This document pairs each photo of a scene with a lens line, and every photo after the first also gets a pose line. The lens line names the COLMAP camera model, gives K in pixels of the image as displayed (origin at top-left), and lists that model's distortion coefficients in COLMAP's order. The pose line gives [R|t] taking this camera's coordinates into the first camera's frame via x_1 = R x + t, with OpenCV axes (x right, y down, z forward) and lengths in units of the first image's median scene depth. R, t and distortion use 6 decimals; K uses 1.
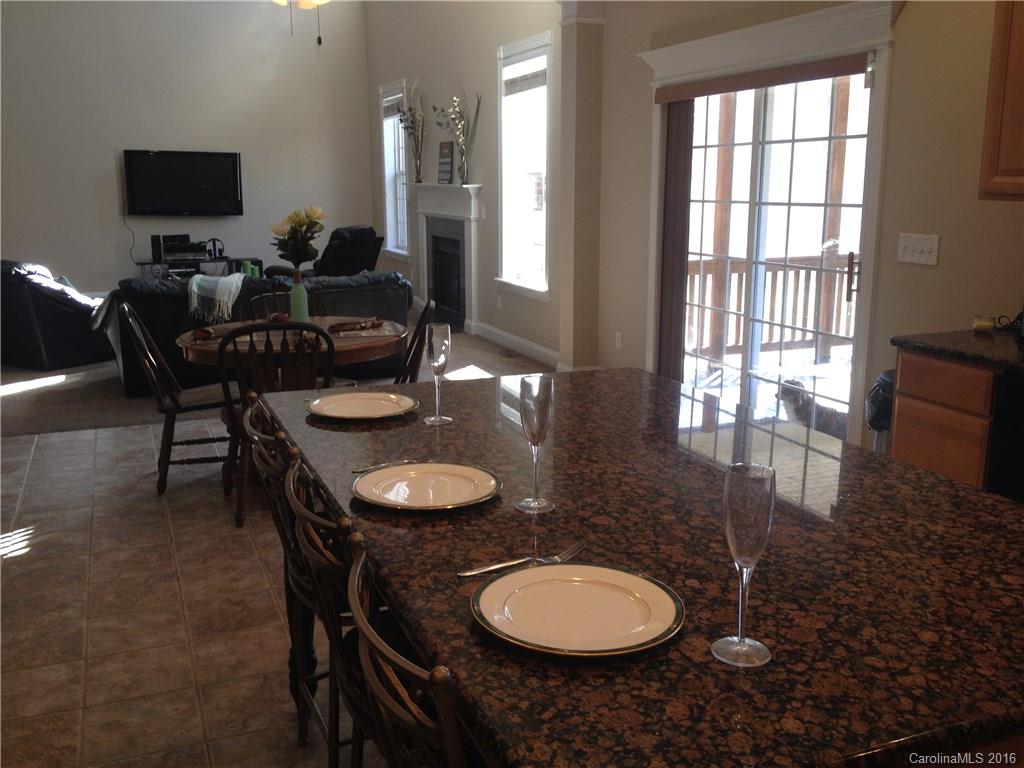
lens RADIAL K [[950.3, 0, 511.4], [0, 950.3, 386.3], [0, 0, 1]] dist [0.038200, 0.000000]
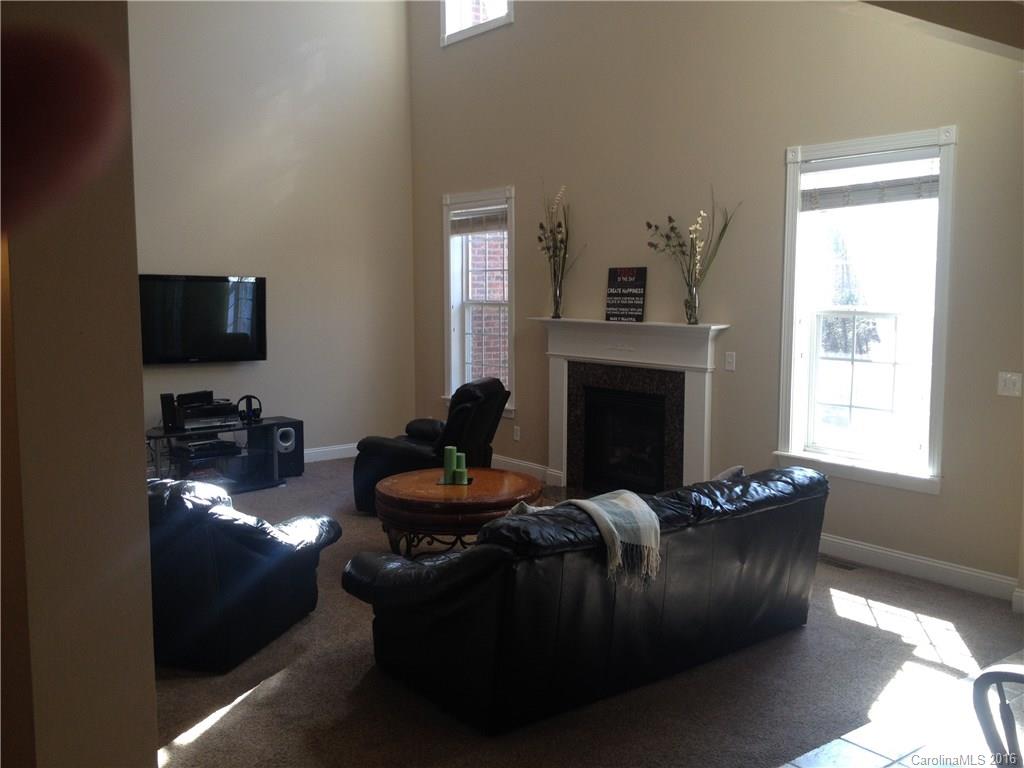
lens RADIAL K [[950.3, 0, 512.6], [0, 950.3, 380.0], [0, 0, 1]] dist [0.038200, 0.000000]
pose [[0.966173, -0.026301, 0.256550, -0.353657], [0.056540, 0.992187, -0.111212, -0.087521], [-0.251621, 0.121955, 0.960111, 0.302932]]
